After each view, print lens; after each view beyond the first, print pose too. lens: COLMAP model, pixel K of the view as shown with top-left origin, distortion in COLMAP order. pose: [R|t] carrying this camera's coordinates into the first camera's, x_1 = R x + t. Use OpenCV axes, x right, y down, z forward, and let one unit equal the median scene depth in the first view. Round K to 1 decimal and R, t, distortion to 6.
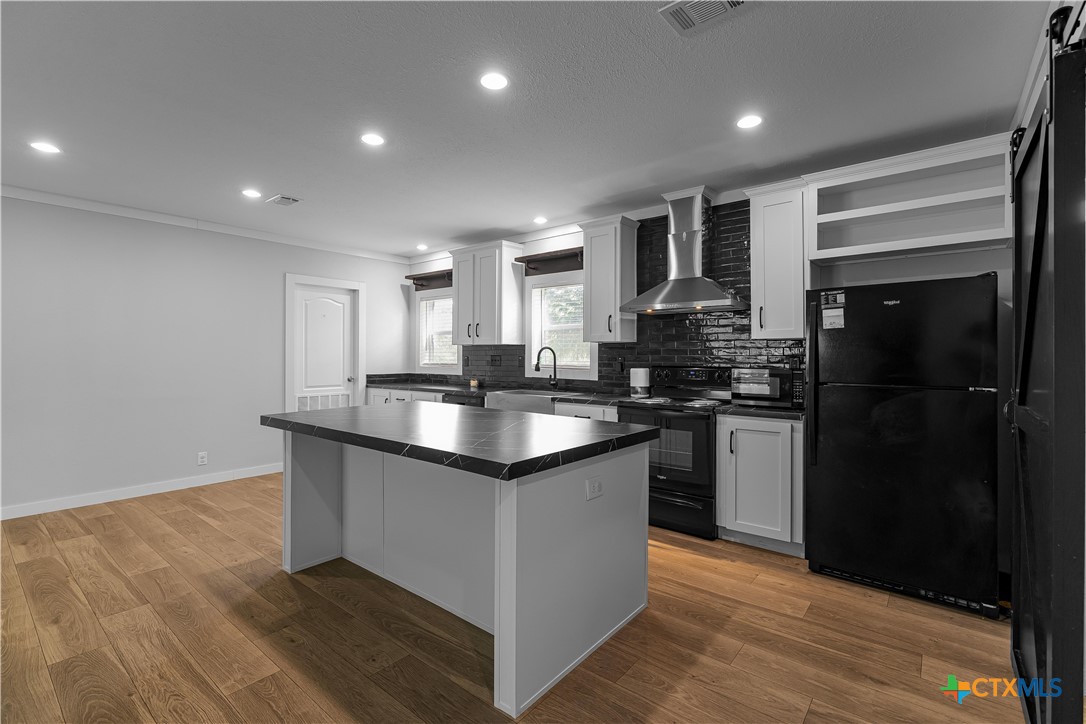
lens RADIAL K [[488.0, 0, 542.2], [0, 488.0, 355.7], [0, 0, 1]] dist [-0.002704, 0.002533]
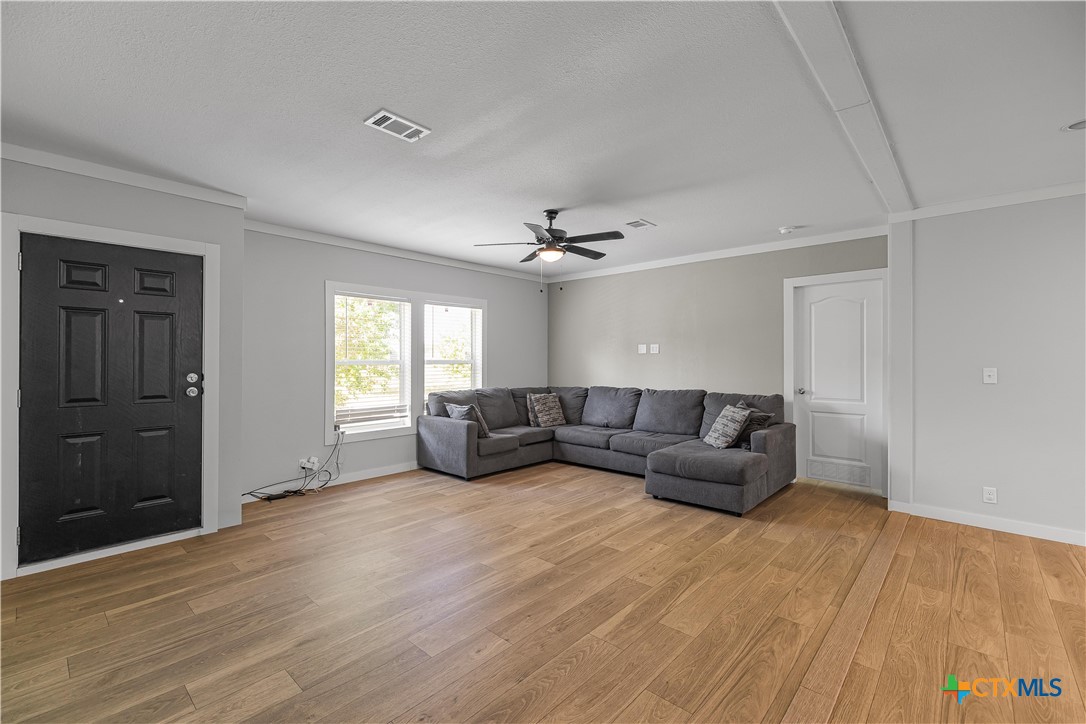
lens RADIAL K [[457.7, 0, 541.6], [0, 457.7, 364.0], [0, 0, 1]] dist [0.006105, -0.001065]
pose [[-0.048729, 0.003371, -0.998806, 0.496736], [0.001101, 0.999994, 0.003321, -0.003752], [0.998811, -0.000938, -0.048732, 0.944415]]
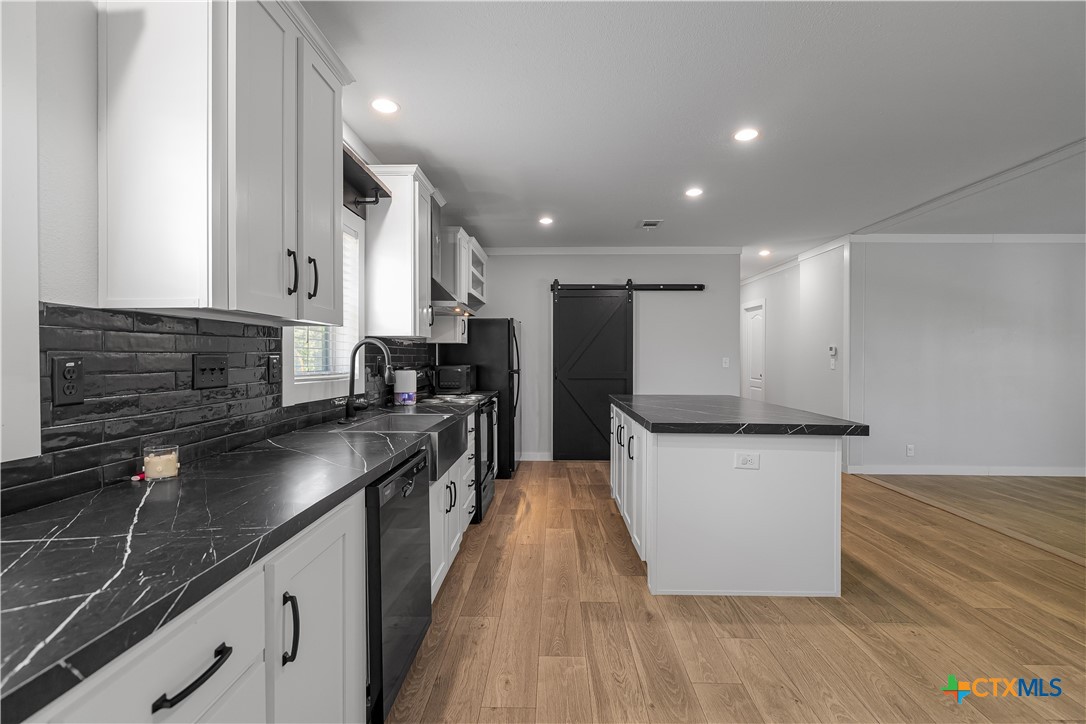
lens RADIAL K [[488.0, 0, 543.0], [0, 488.0, 362.3], [0, 0, 1]] dist [-0.002704, 0.002533]
pose [[-0.615163, -0.012497, 0.788301, -0.602254], [-0.003347, 0.999907, 0.013240, 0.000259], [-0.788393, 0.005506, -0.615147, 1.328217]]
